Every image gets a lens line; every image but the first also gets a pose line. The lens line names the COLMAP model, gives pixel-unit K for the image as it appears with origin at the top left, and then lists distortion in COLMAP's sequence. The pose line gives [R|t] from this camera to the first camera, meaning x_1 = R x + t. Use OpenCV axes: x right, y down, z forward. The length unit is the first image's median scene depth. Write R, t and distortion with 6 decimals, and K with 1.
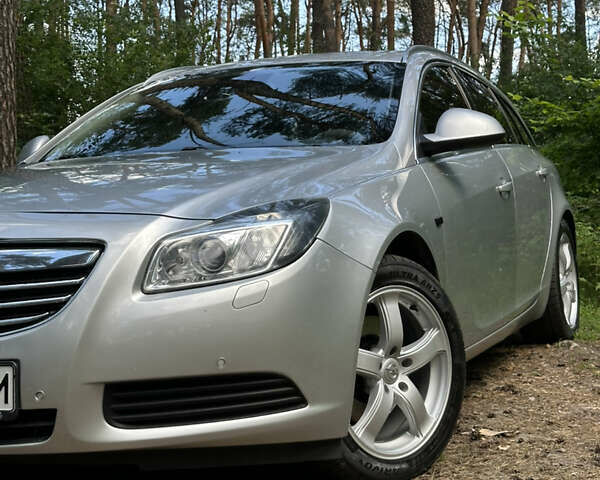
lens RADIAL K [[1136.7, 0, 313.7], [0, 1136.7, 199.6], [0, 0, 1]] dist [0.042285, 0.231118]
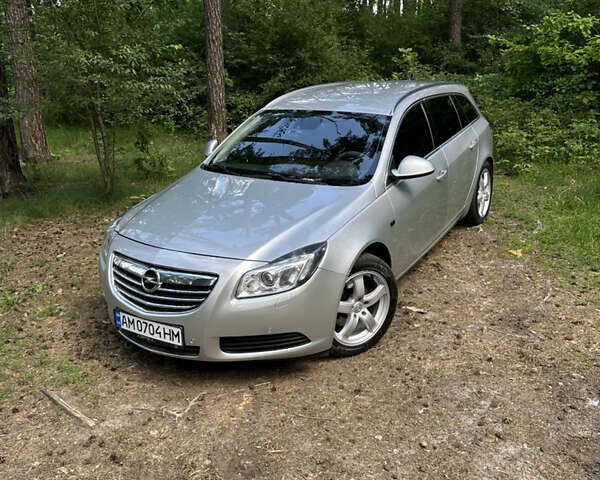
lens RADIAL K [[568.7, 0, 300.0], [0, 568.7, 240.0], [0, 0, 1]] dist [0.117701, -0.234326]
pose [[0.987264, 0.056805, -0.148602, 0.111560], [-0.002342, 0.939169, 0.343448, -0.340134], [0.159072, -0.338726, 0.927341, 0.017098]]
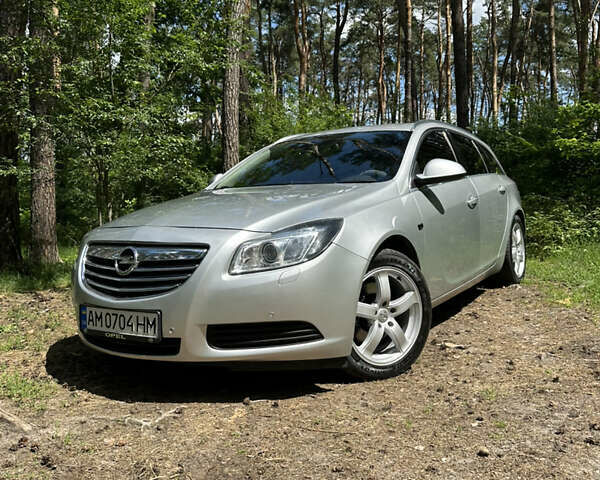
lens RADIAL K [[568.7, 0, 300.0], [0, 568.7, 240.0], [0, 0, 1]] dist [0.117701, -0.234326]
pose [[0.982456, 0.013346, -0.186017, 0.103000], [0.002988, 0.996182, 0.087255, -0.040897], [0.186471, -0.086280, 0.978665, 0.127362]]
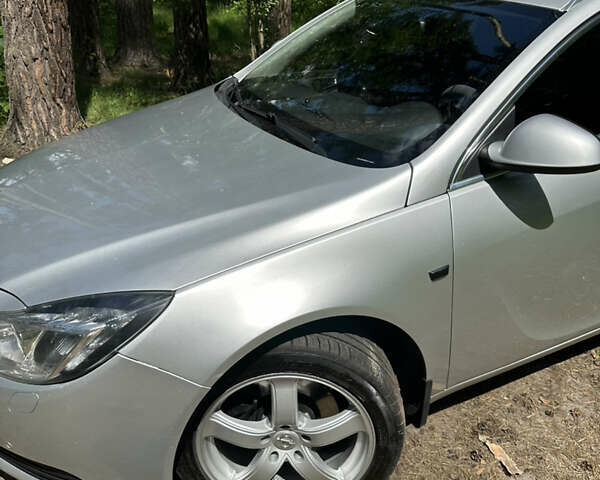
lens RADIAL K [[568.7, 0, 300.0], [0, 568.7, 240.0], [0, 0, 1]] dist [0.117701, -0.234326]
pose [[0.743004, 0.312918, -0.591631, 0.310908], [-0.001976, 0.884994, 0.465598, -0.225374], [0.669284, -0.344772, 0.658172, 0.737528]]
